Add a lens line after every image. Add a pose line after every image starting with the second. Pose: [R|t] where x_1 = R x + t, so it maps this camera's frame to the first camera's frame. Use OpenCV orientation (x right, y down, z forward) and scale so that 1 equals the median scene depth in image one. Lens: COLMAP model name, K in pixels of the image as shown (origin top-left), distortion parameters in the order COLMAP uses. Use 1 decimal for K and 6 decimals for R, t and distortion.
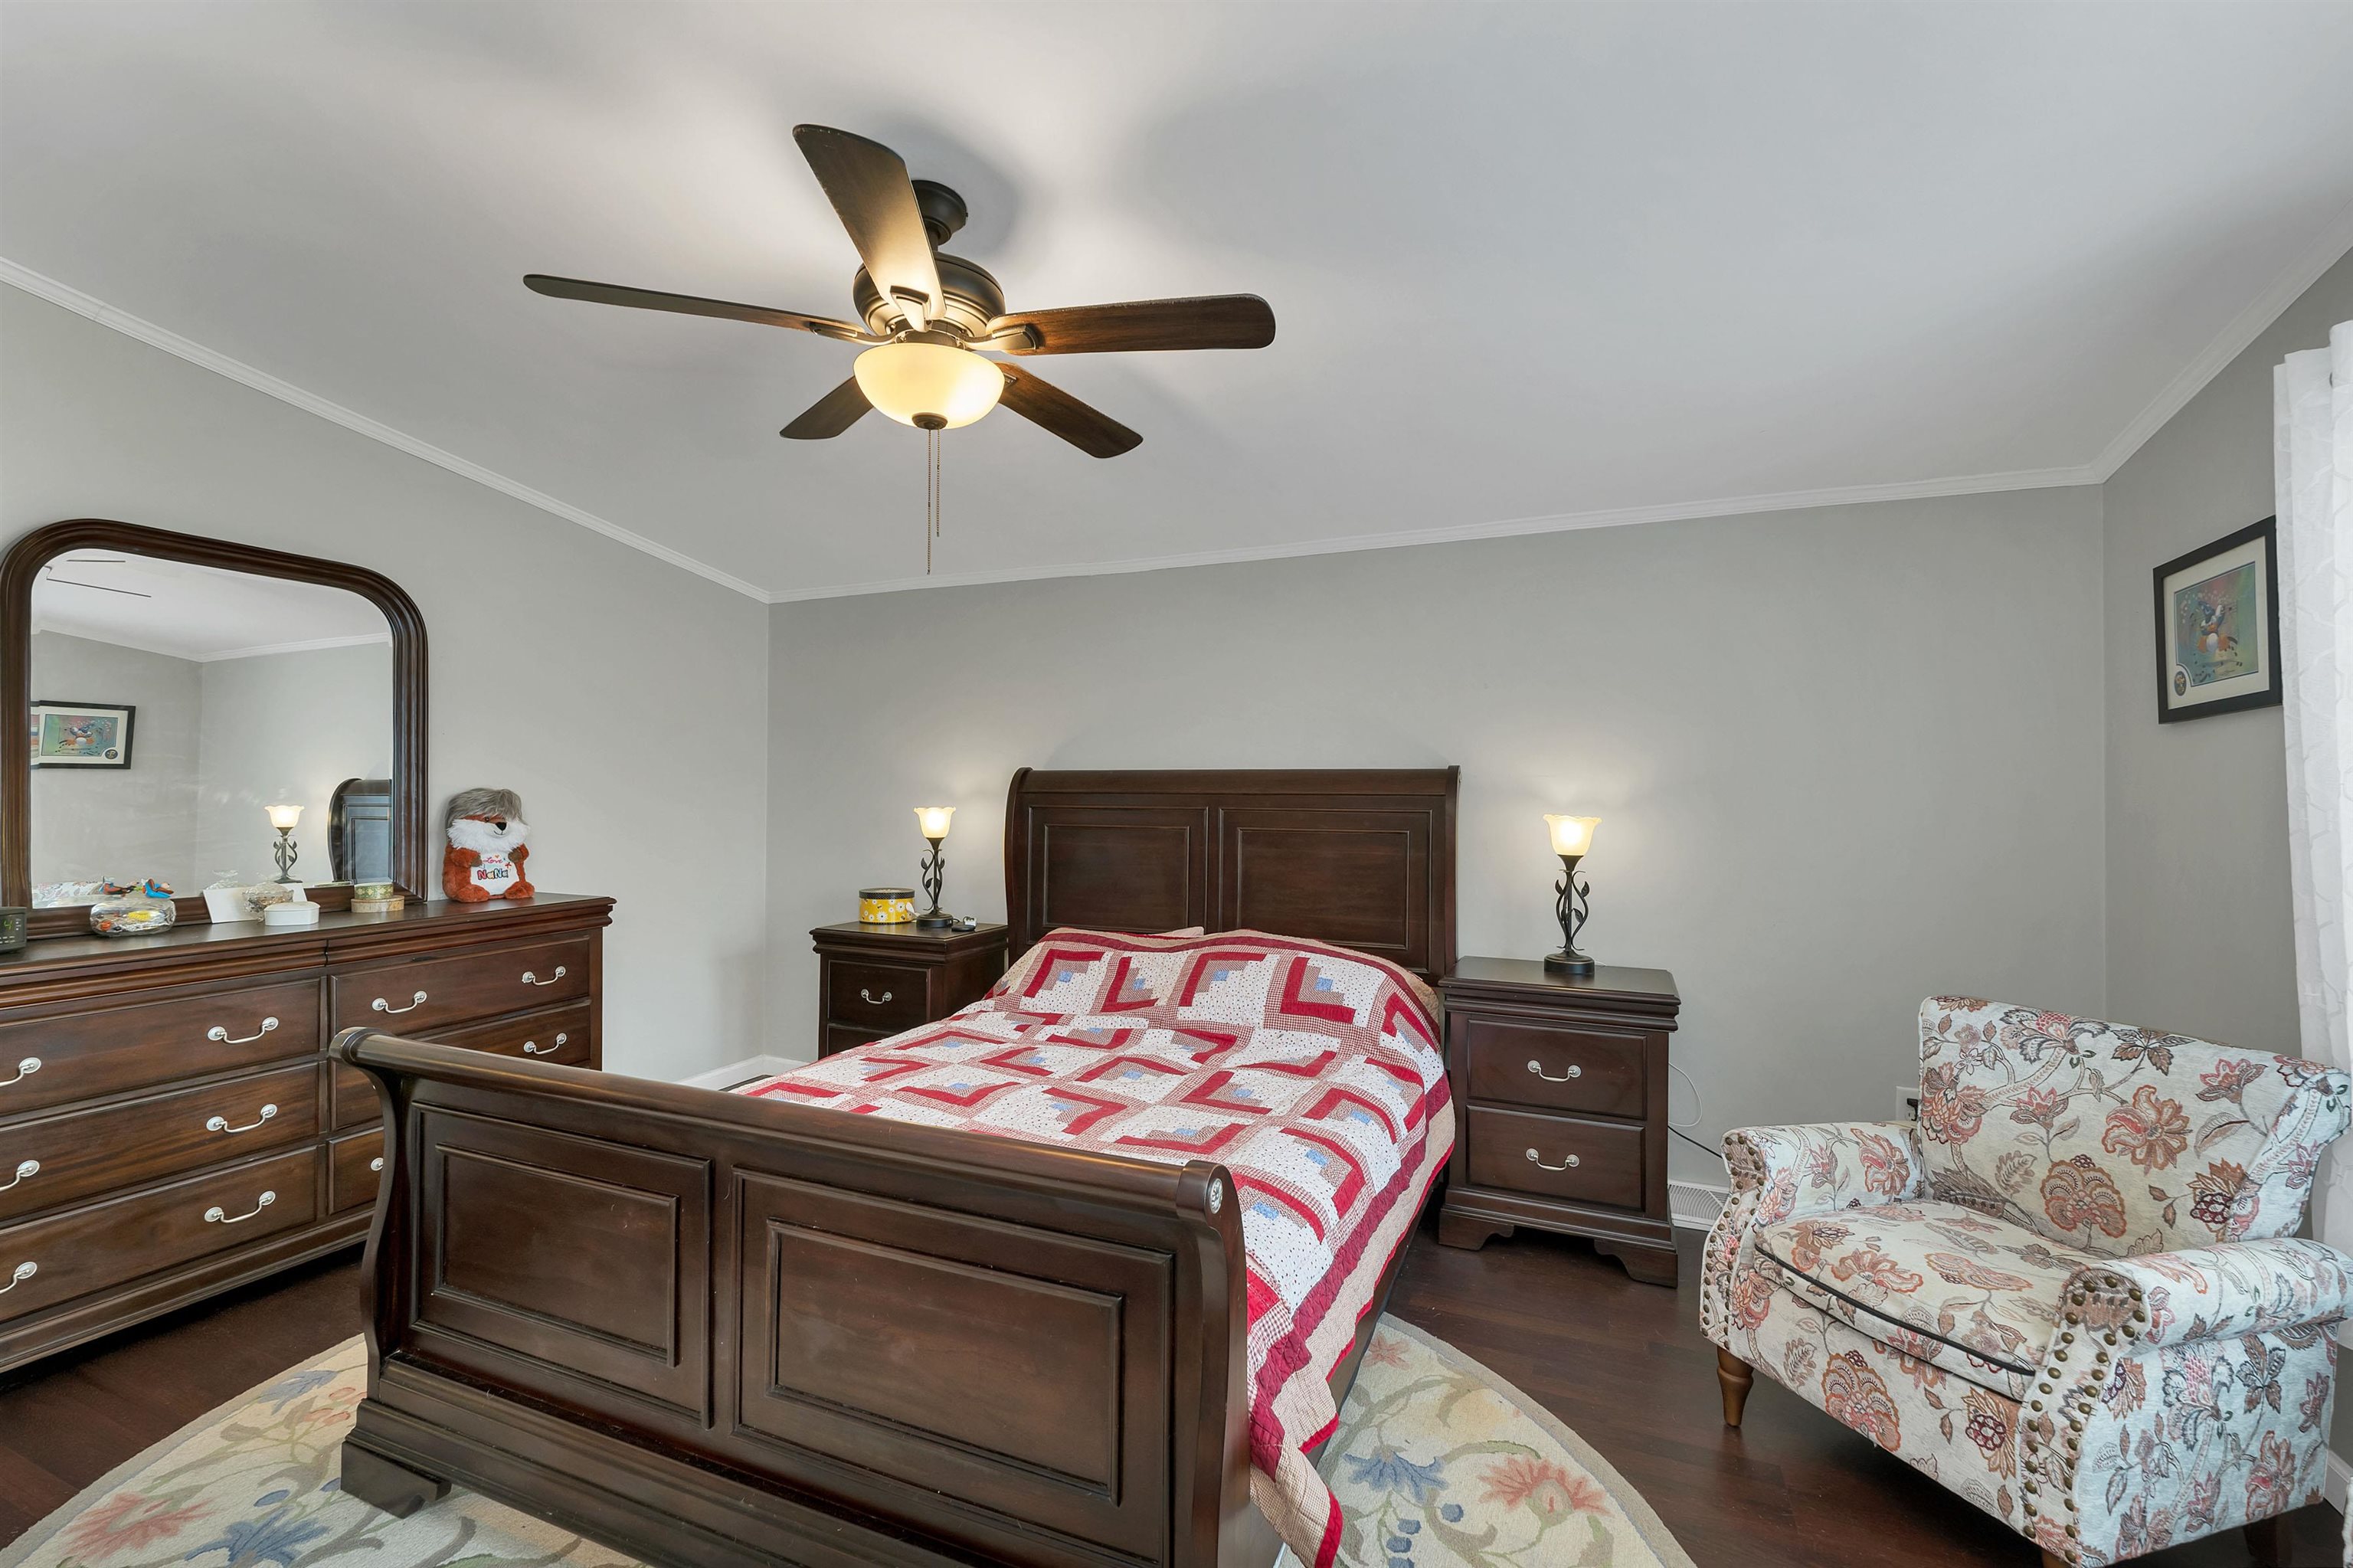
lens RADIAL K [[968.0, 0, 1166.1], [0, 968.0, 785.1], [0, 0, 1]] dist [0.001618, -0.000957]
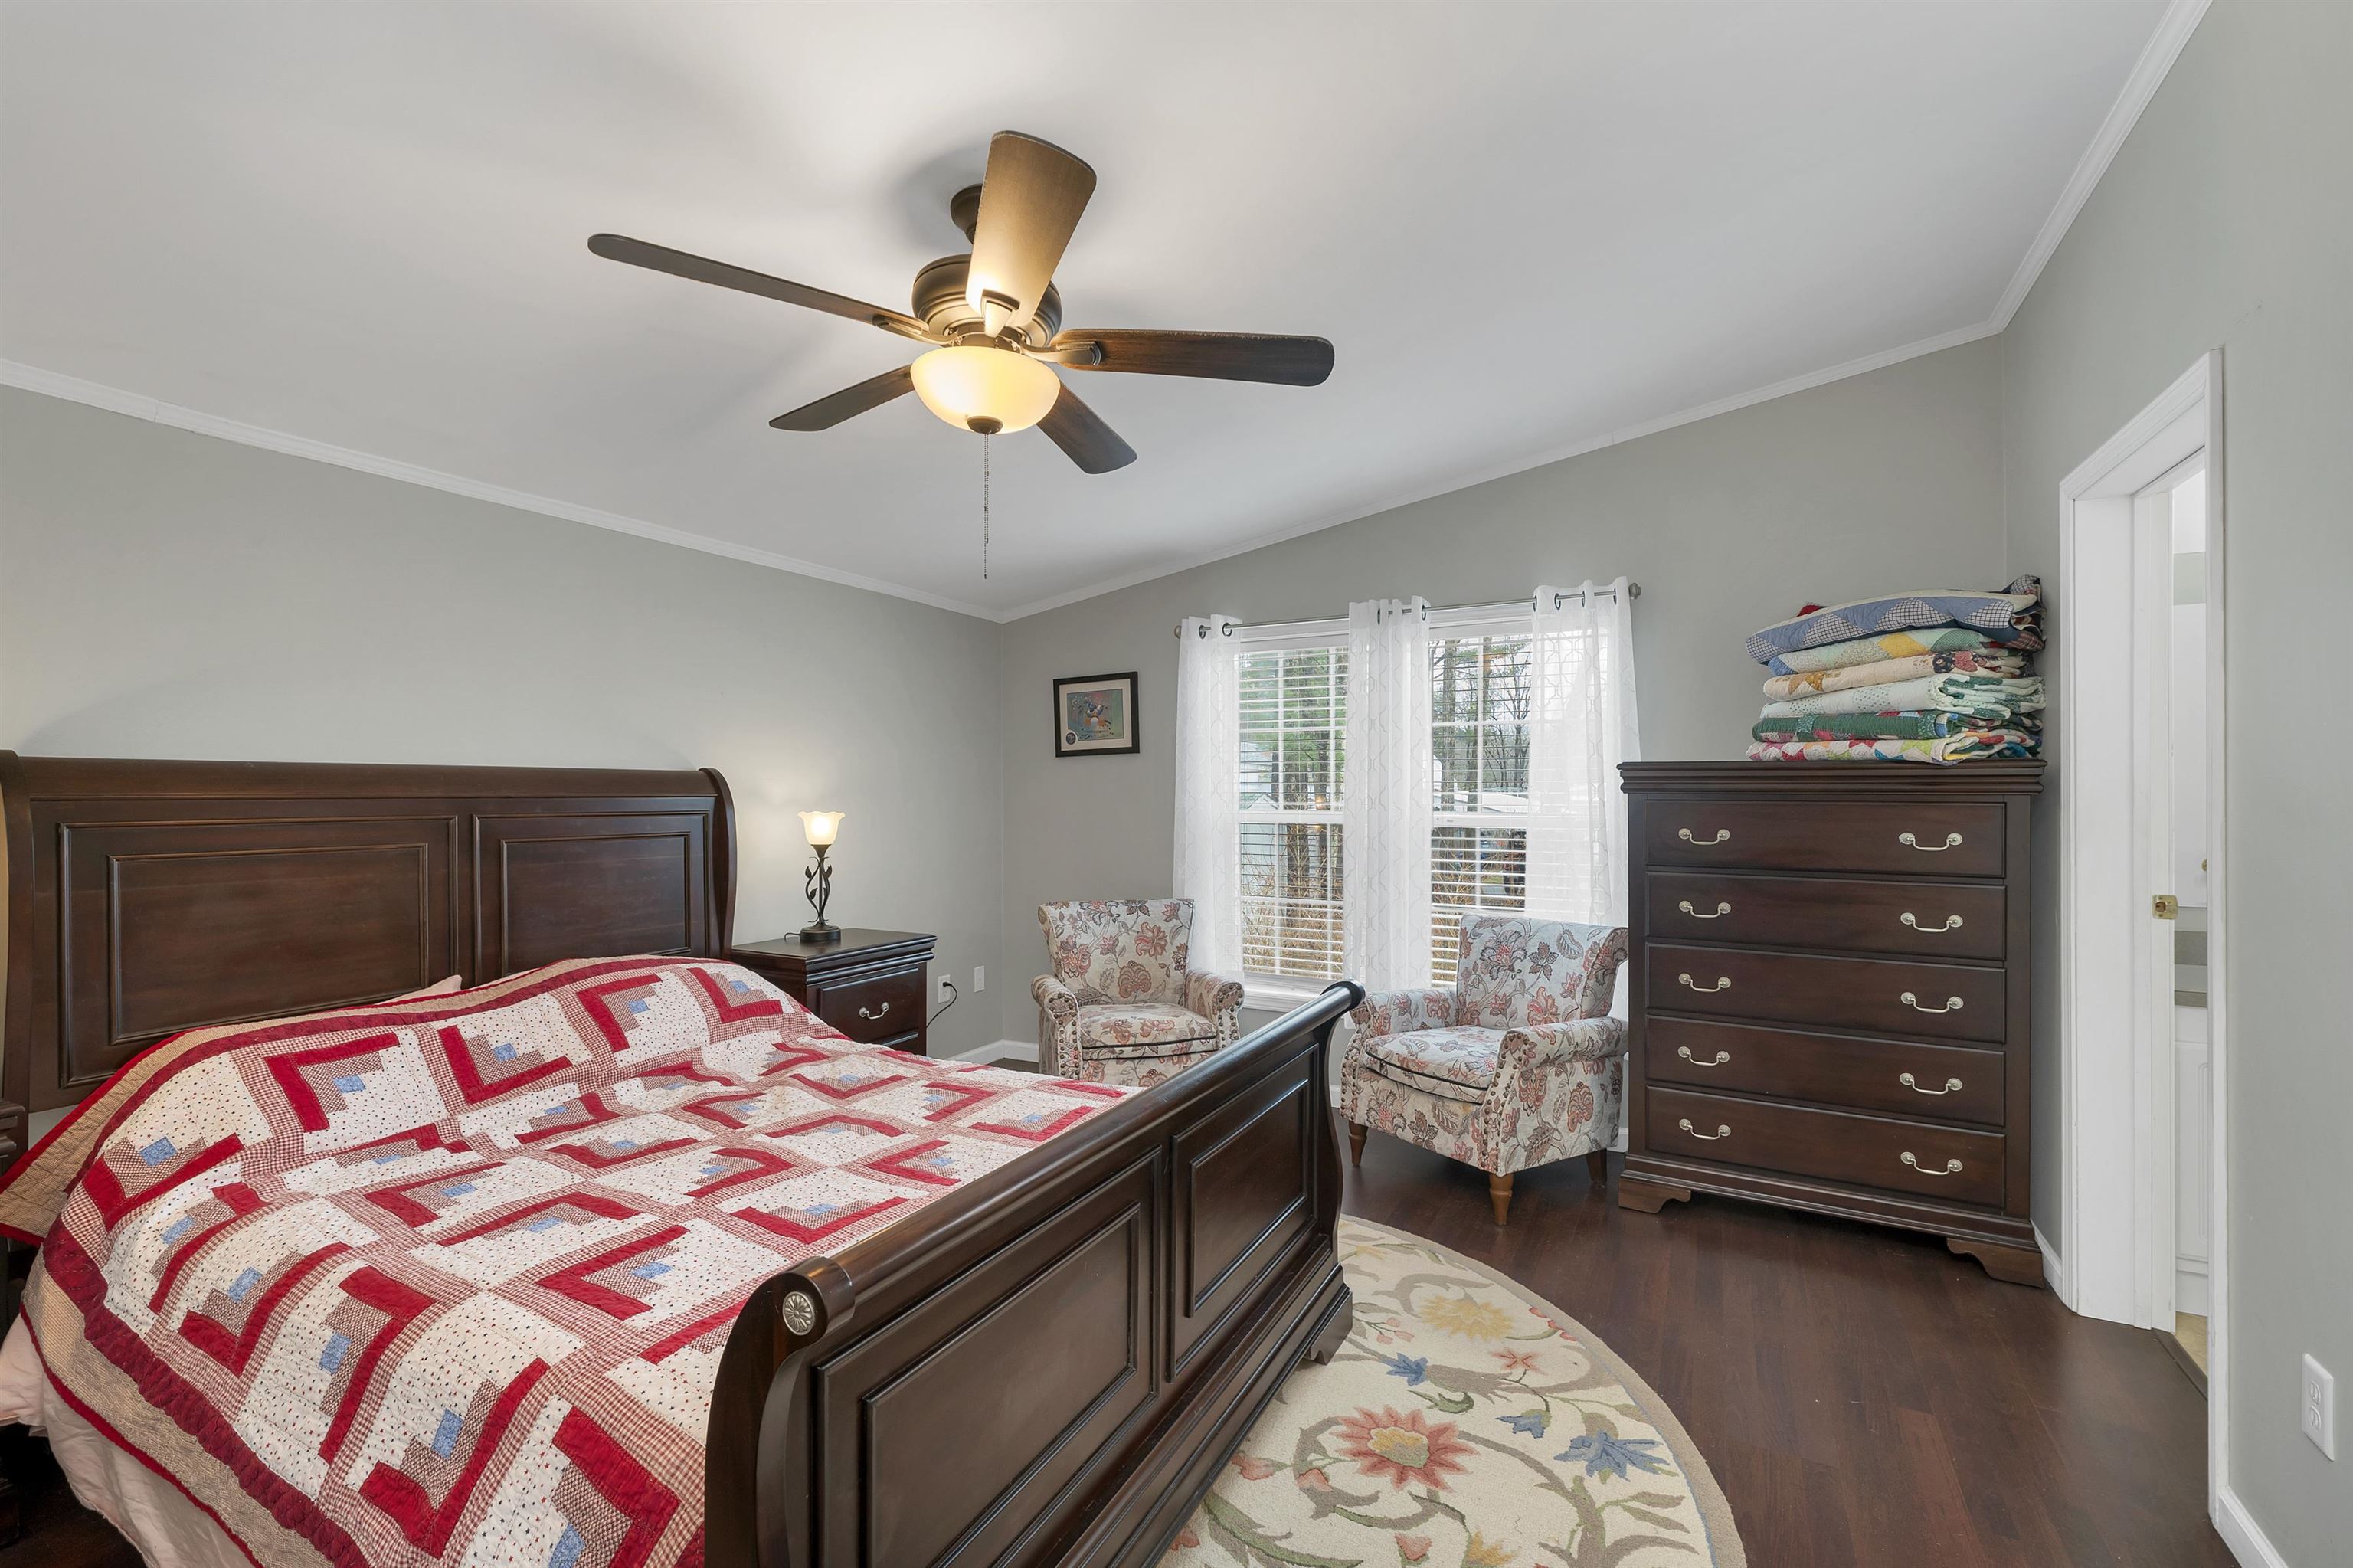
lens RADIAL K [[968.0, 0, 1166.0], [0, 968.0, 789.1], [0, 0, 1]] dist [0.001618, -0.000957]
pose [[0.115713, 0.000046, 0.993283, -1.030378], [-0.004804, 0.999988, 0.000513, 0.000246], [-0.993271, -0.004832, 0.115712, 0.592341]]
